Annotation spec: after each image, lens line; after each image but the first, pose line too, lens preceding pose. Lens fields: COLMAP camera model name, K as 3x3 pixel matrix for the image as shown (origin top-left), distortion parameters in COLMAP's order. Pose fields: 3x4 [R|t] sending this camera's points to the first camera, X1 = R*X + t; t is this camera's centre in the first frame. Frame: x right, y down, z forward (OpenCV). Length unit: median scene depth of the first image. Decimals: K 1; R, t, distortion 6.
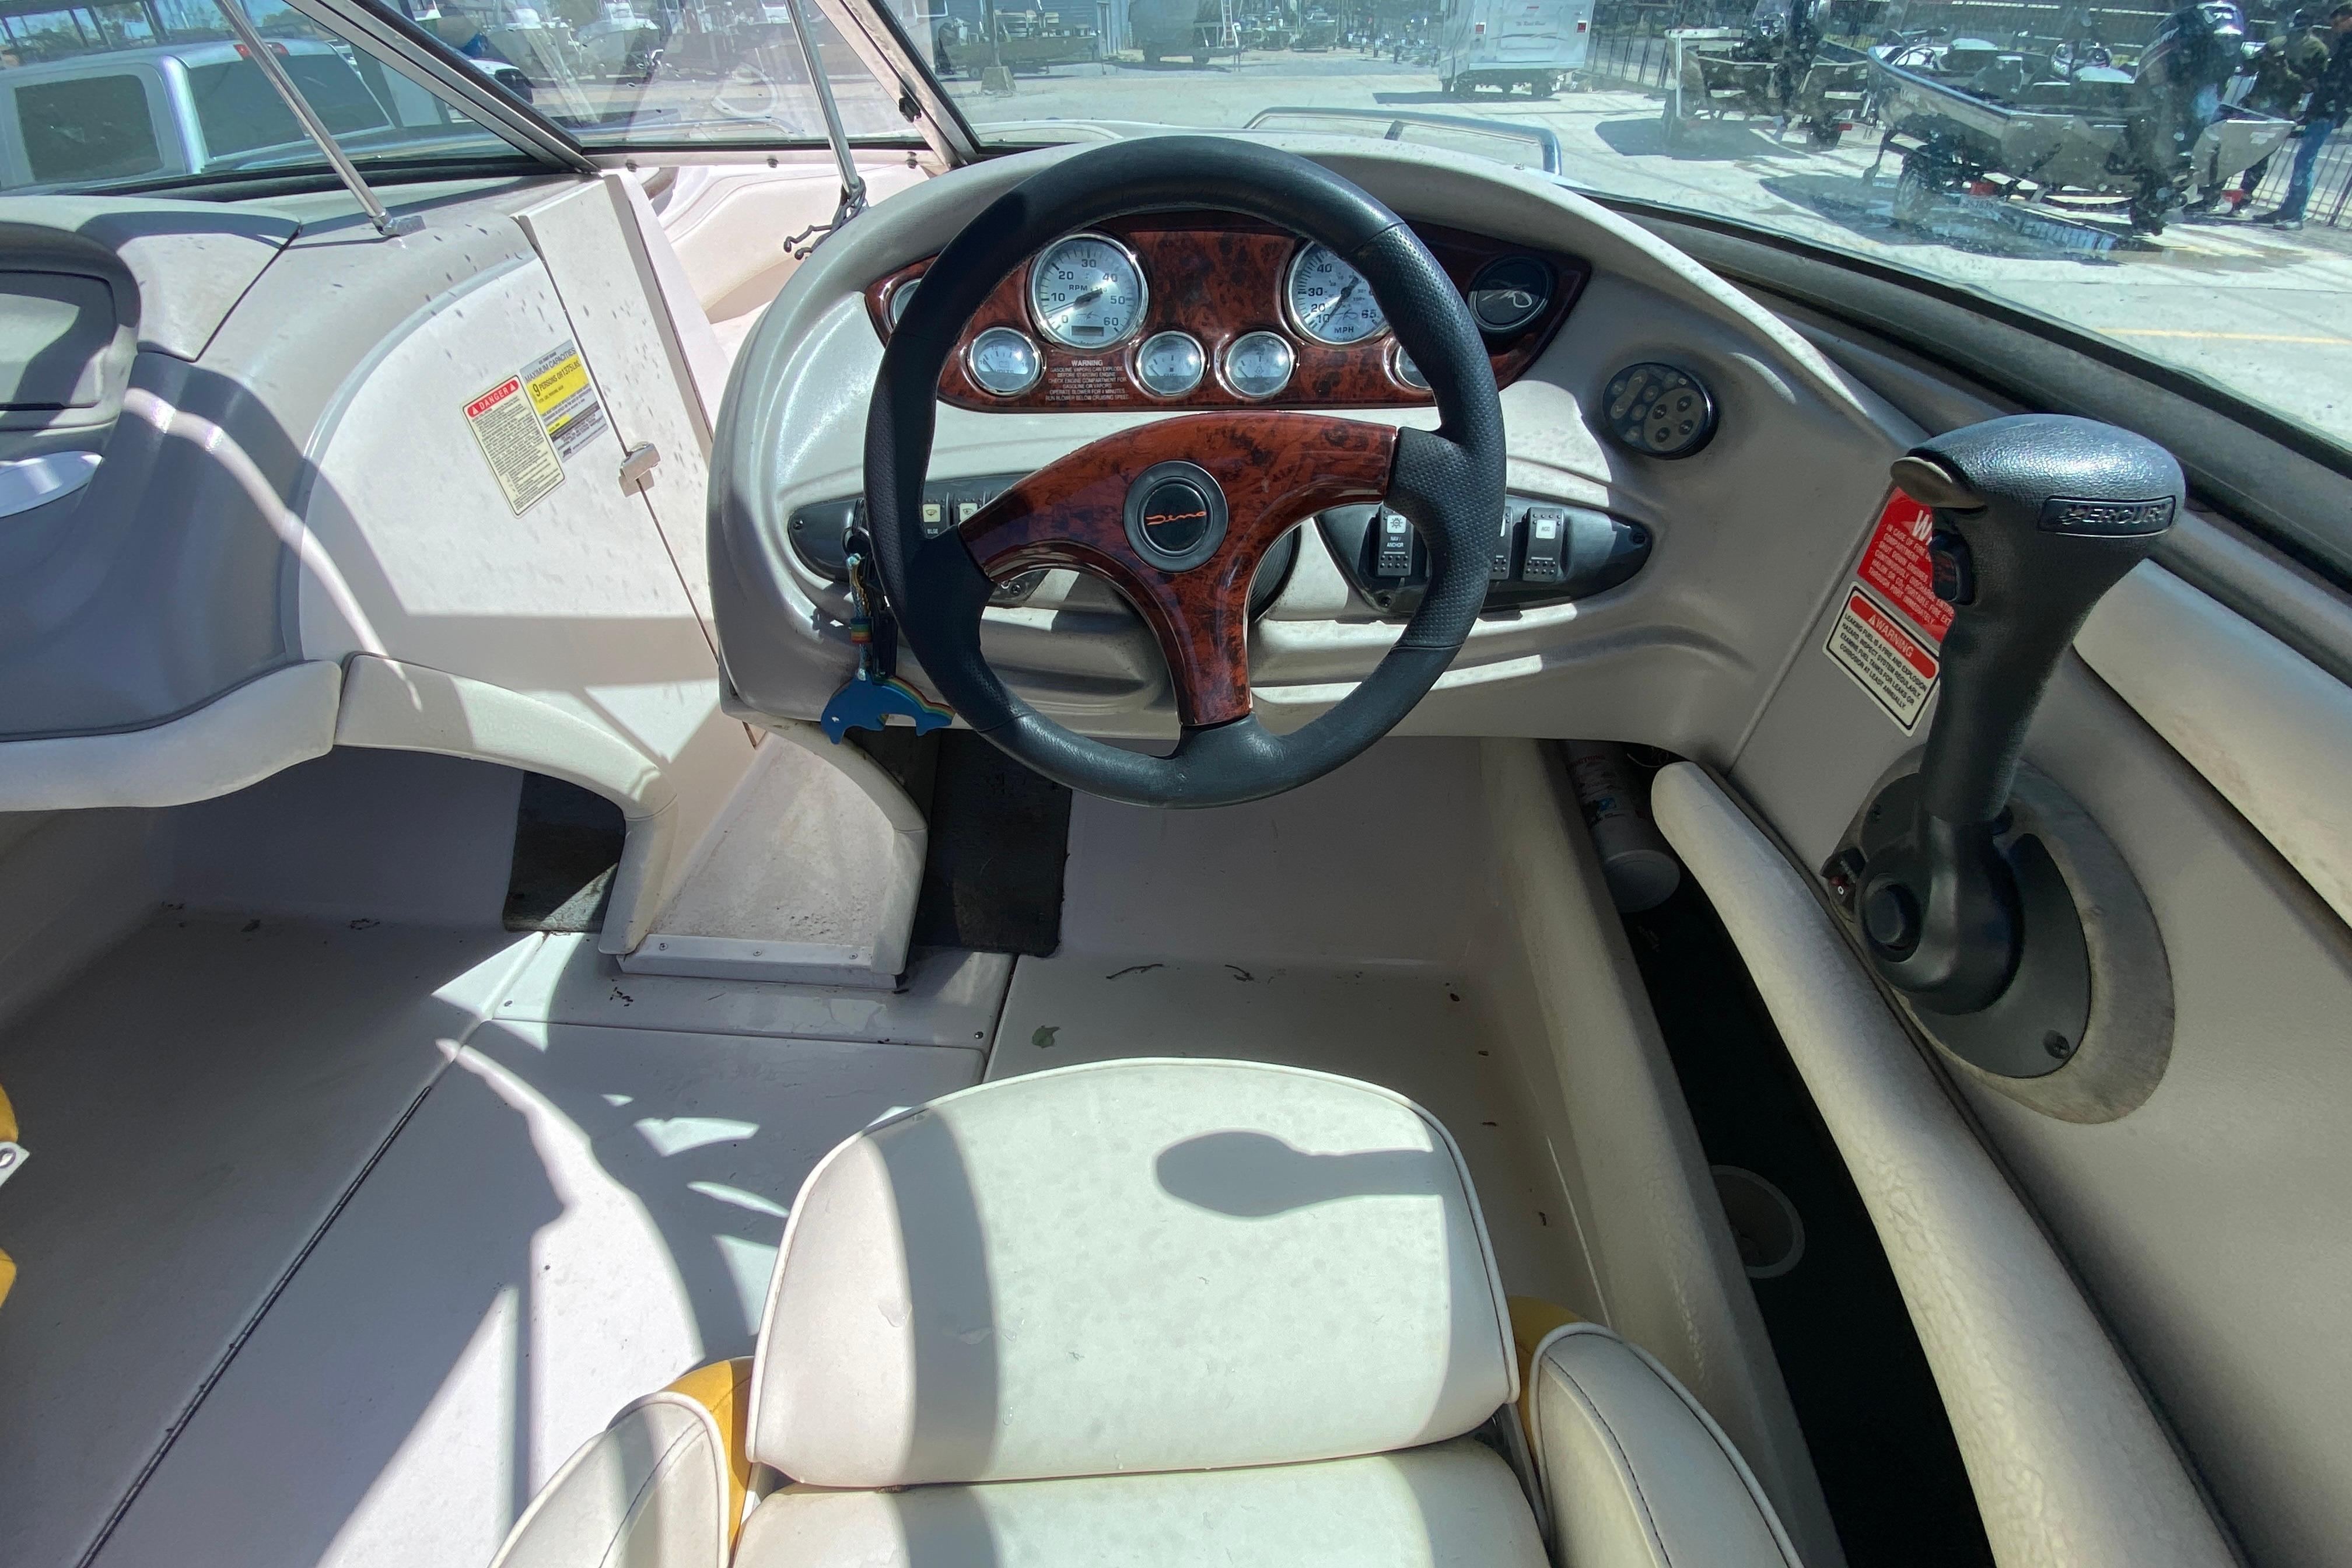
lens RADIAL K [[1061.1, 0, 1170.2], [0, 1061.1, 804.0], [0, 0, 1]] dist [0.020611, -0.022713]
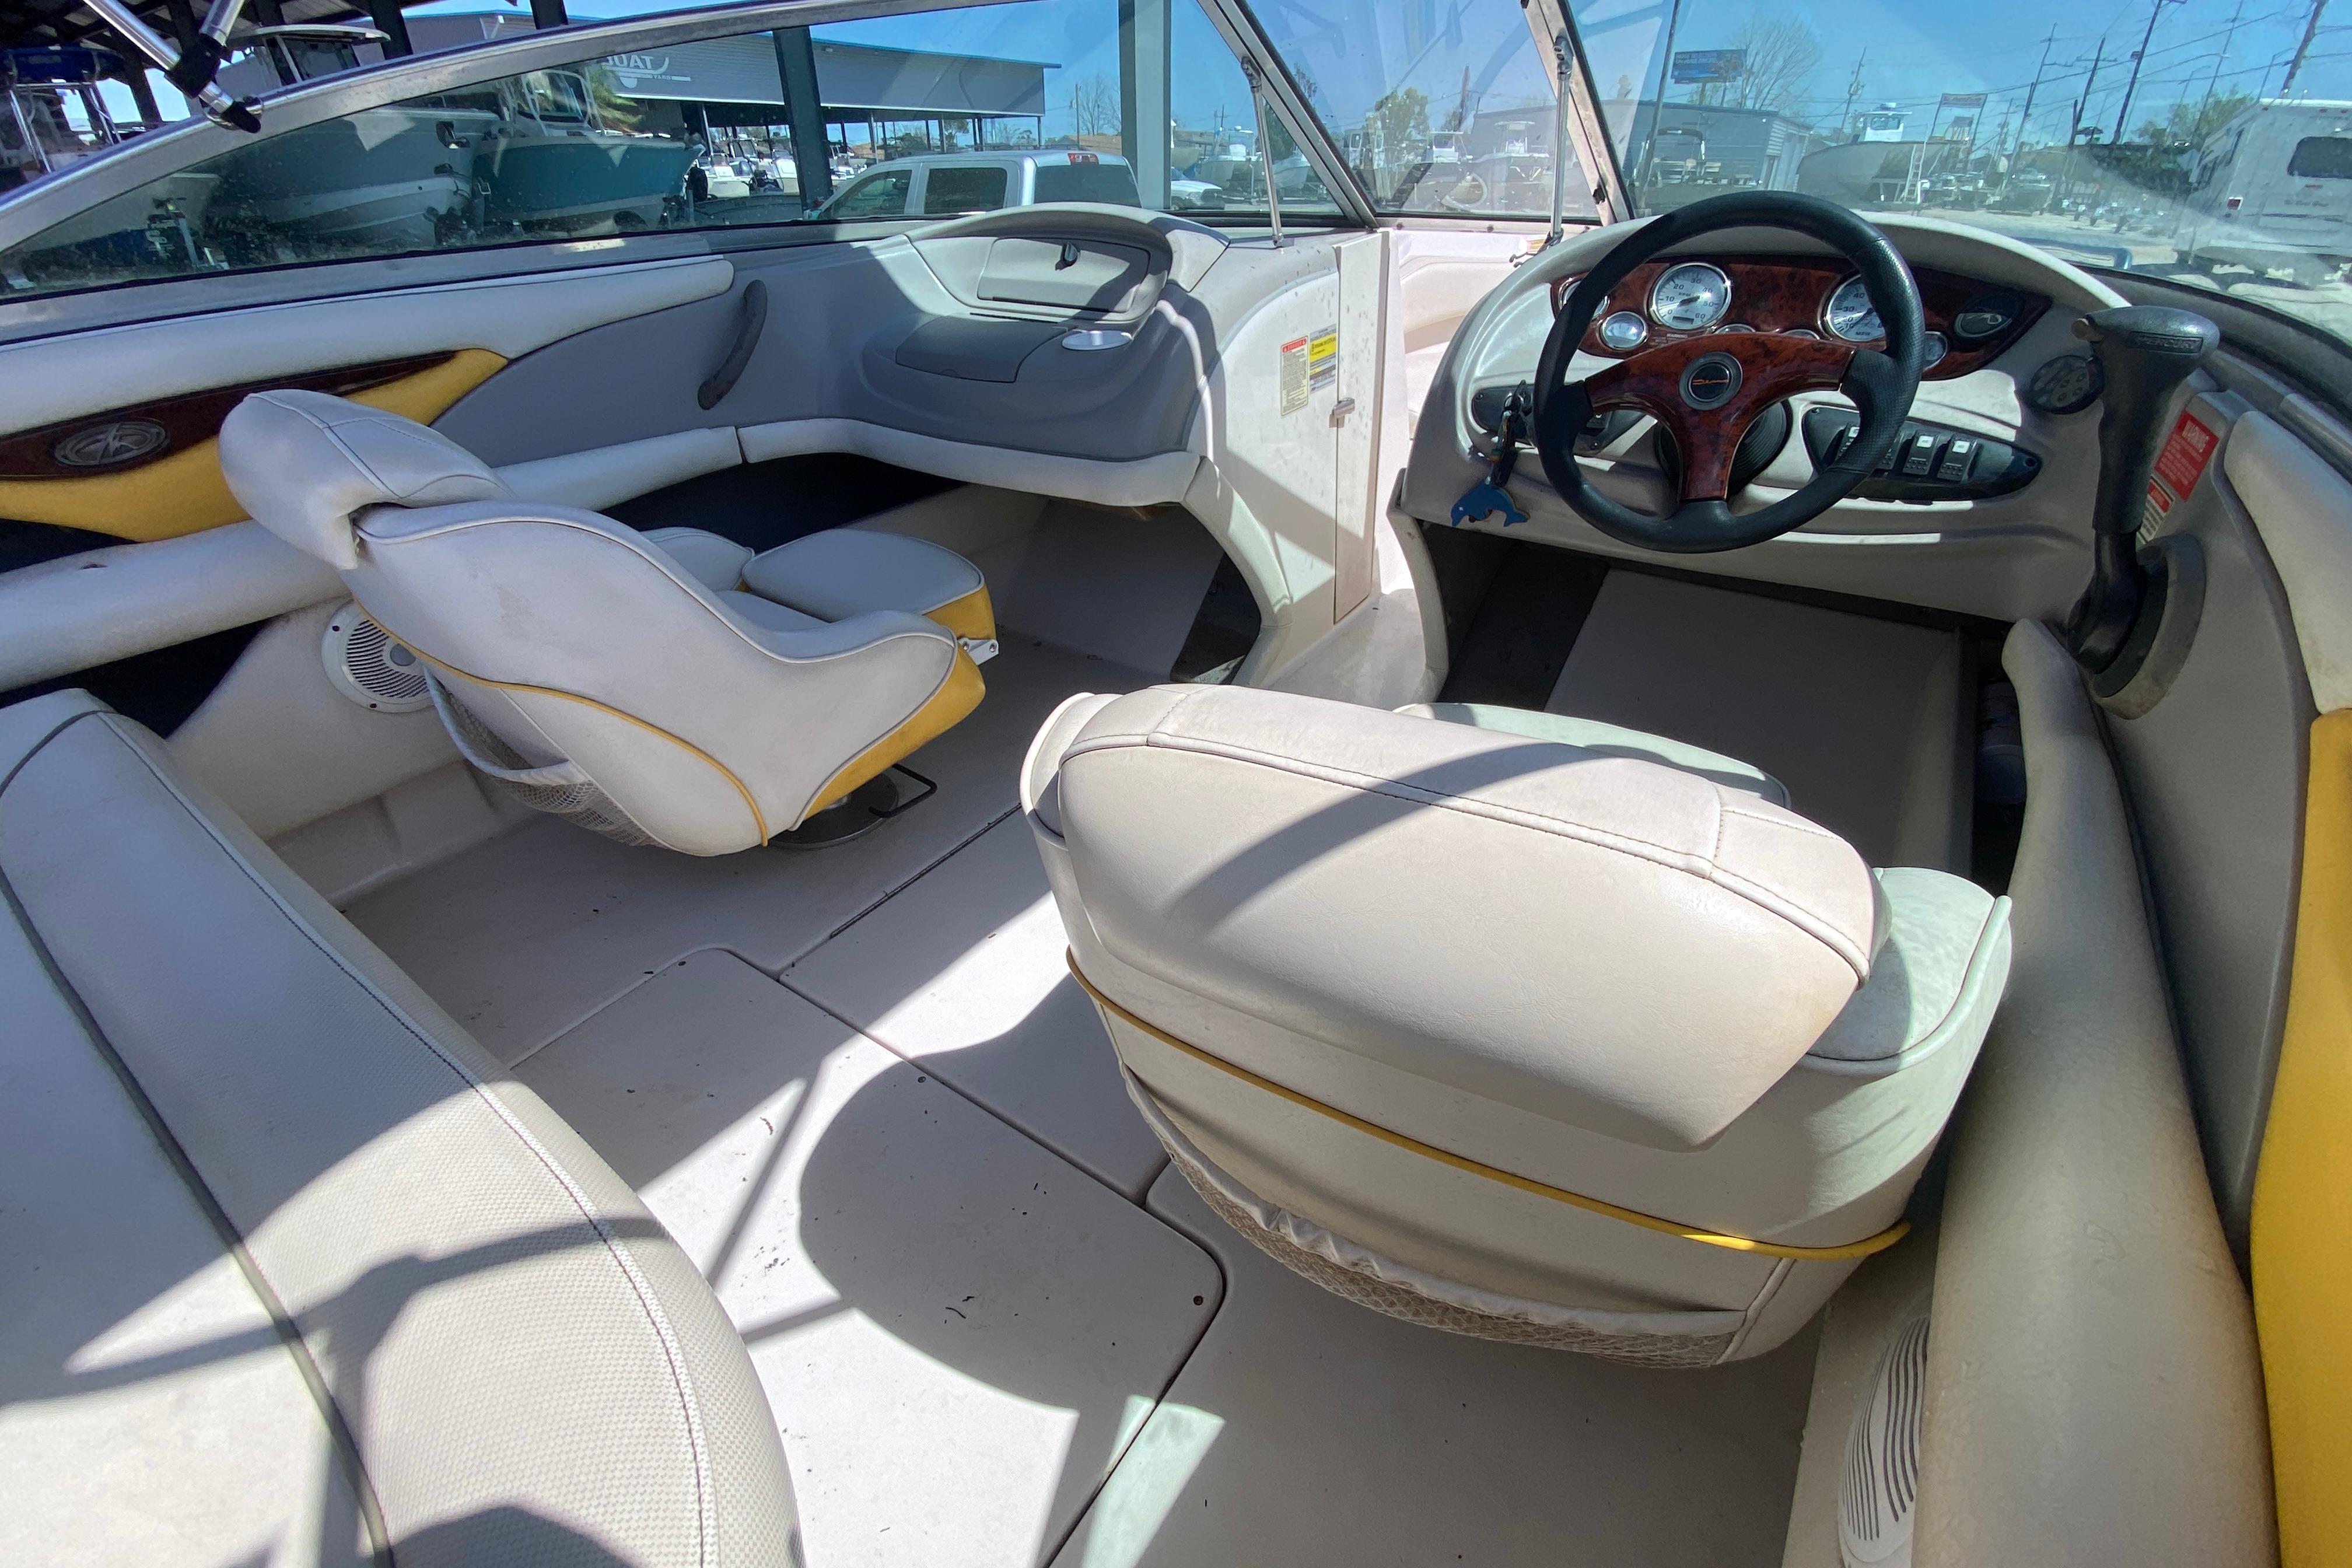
lens RADIAL K [[1061.1, 0, 1170.2], [0, 1061.1, 804.0], [0, 0, 1]] dist [0.020611, -0.022713]
pose [[0.876834, 0.268935, -0.398543, 0.082174], [-0.304754, 0.952017, -0.028073, 0.536315], [0.371870, 0.146073, 0.916720, -0.663500]]
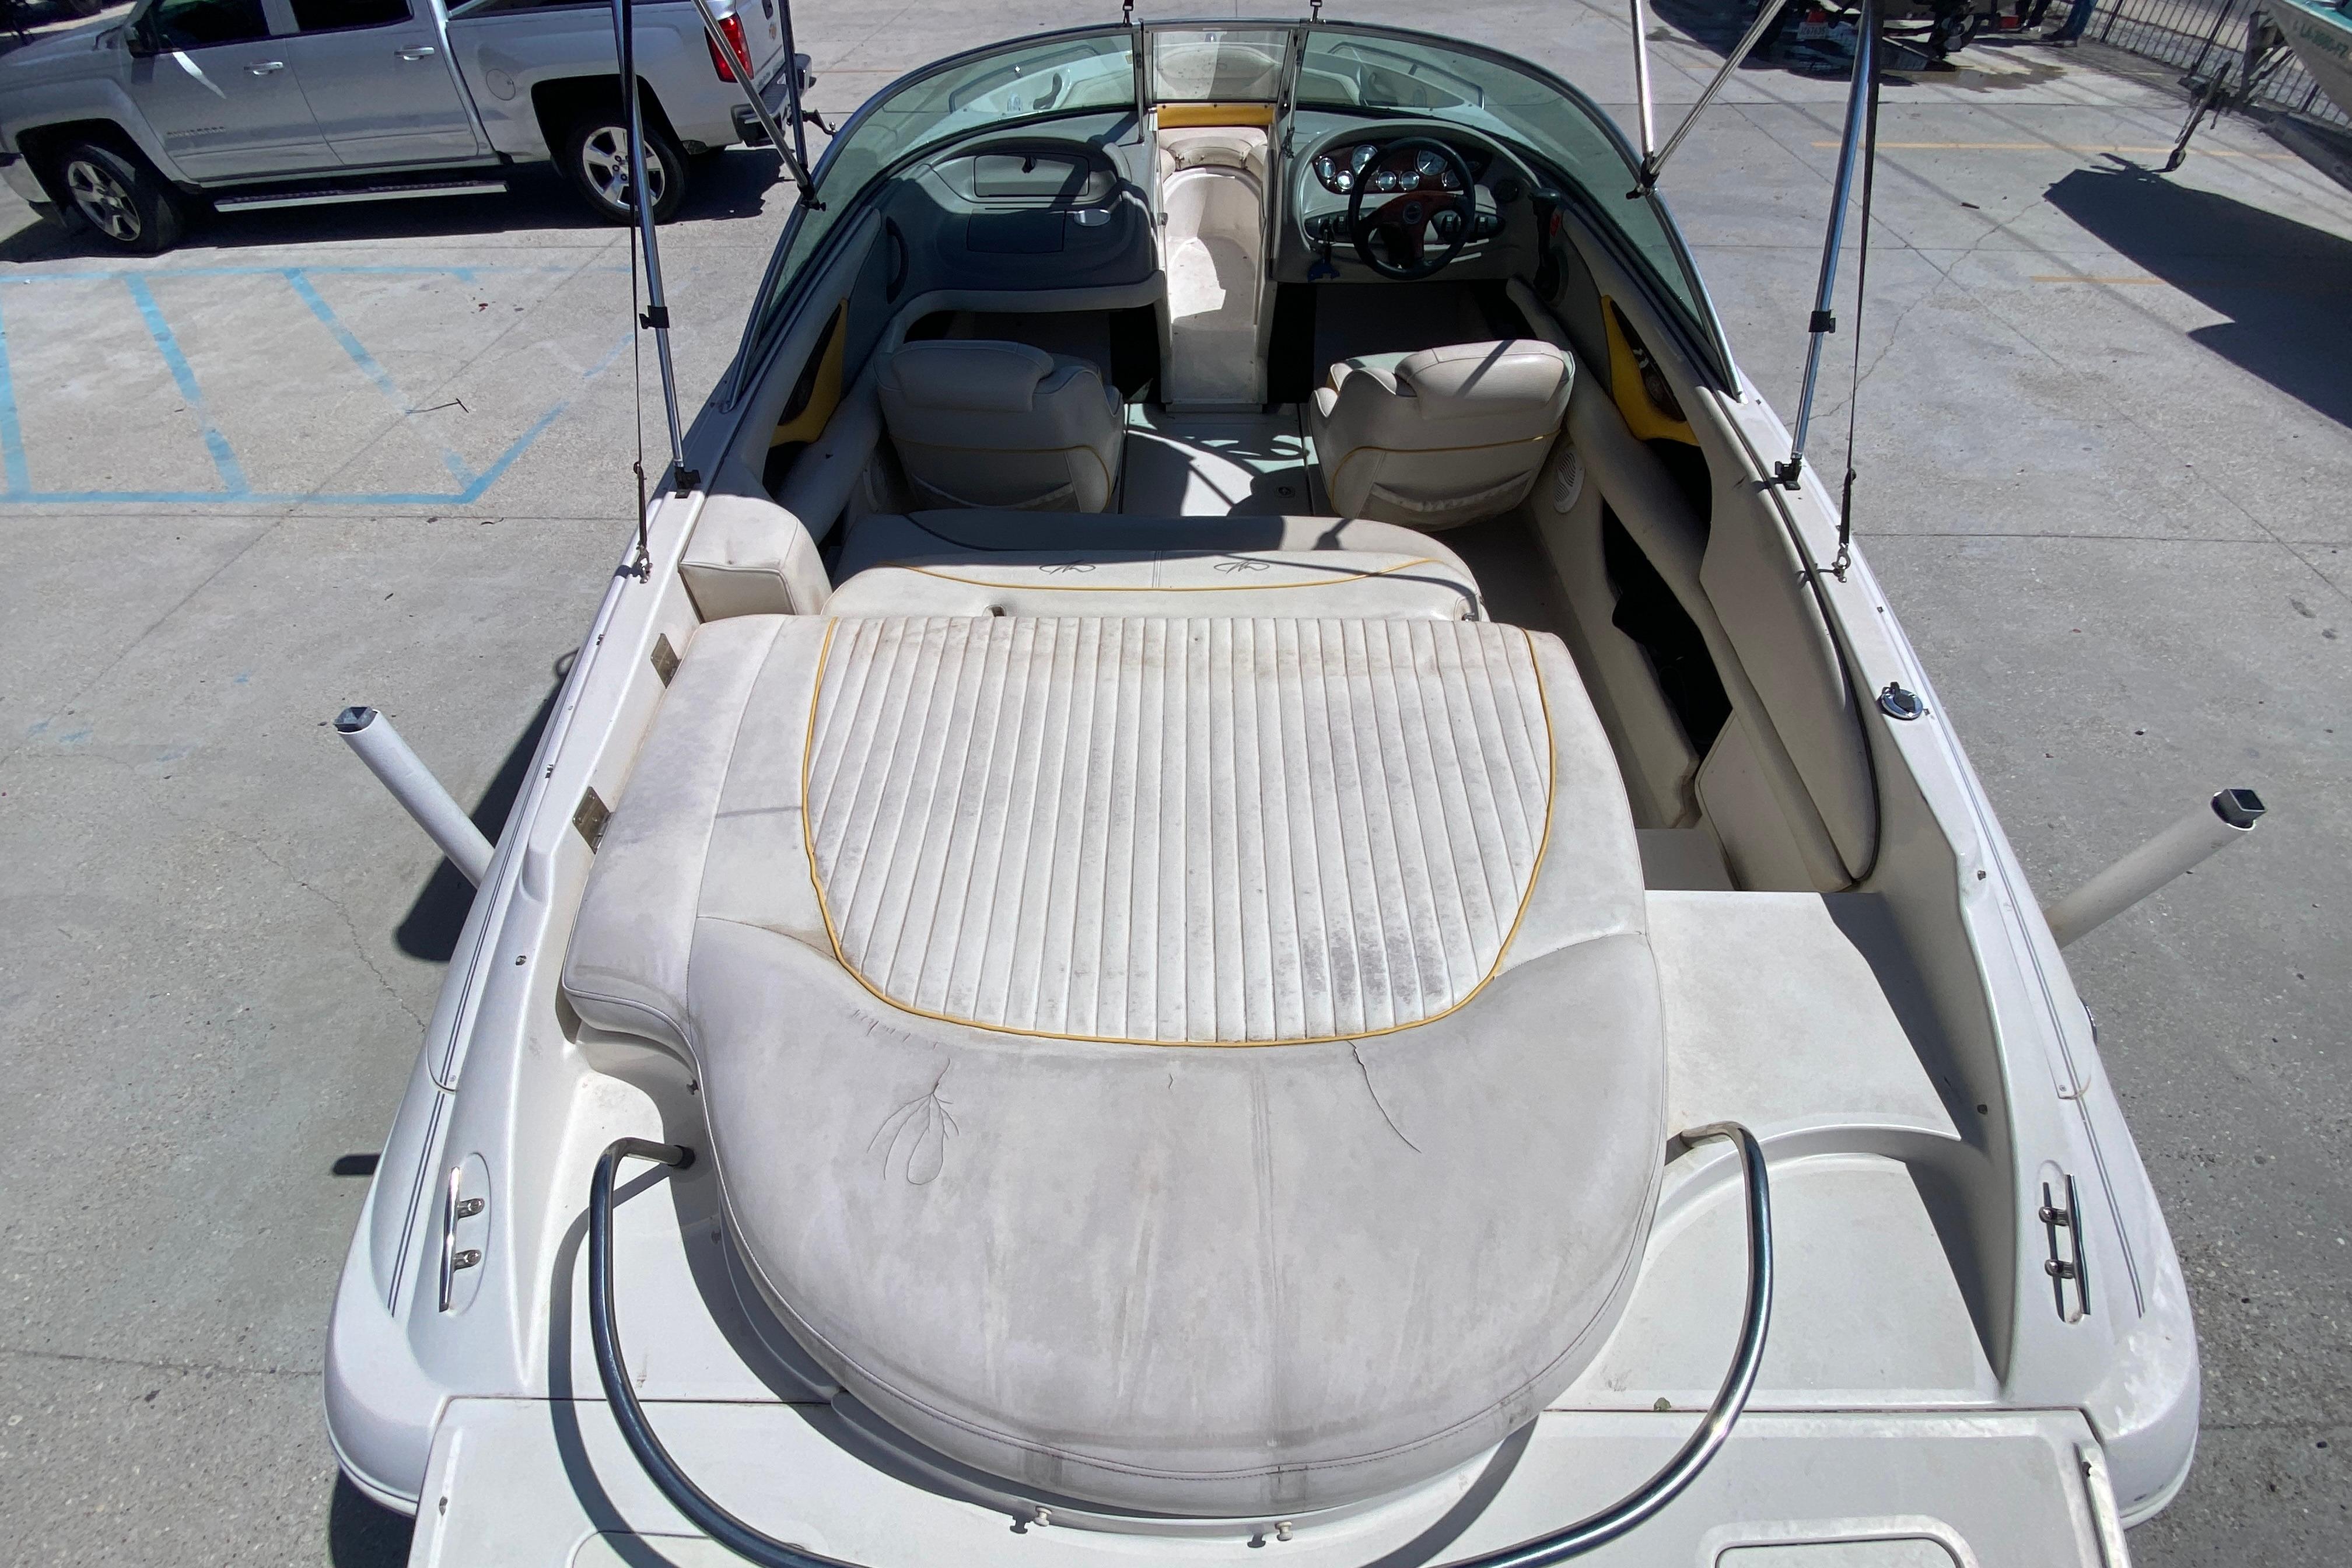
lens RADIAL K [[1061.1, 0, 1170.2], [0, 1061.1, 804.0], [0, 0, 1]] dist [0.020611, -0.022713]
pose [[0.996129, -0.055485, 0.068176, -1.165658], [0.045552, 0.989178, 0.139468, 1.243426], [-0.075177, -0.135822, 0.987877, -3.062919]]
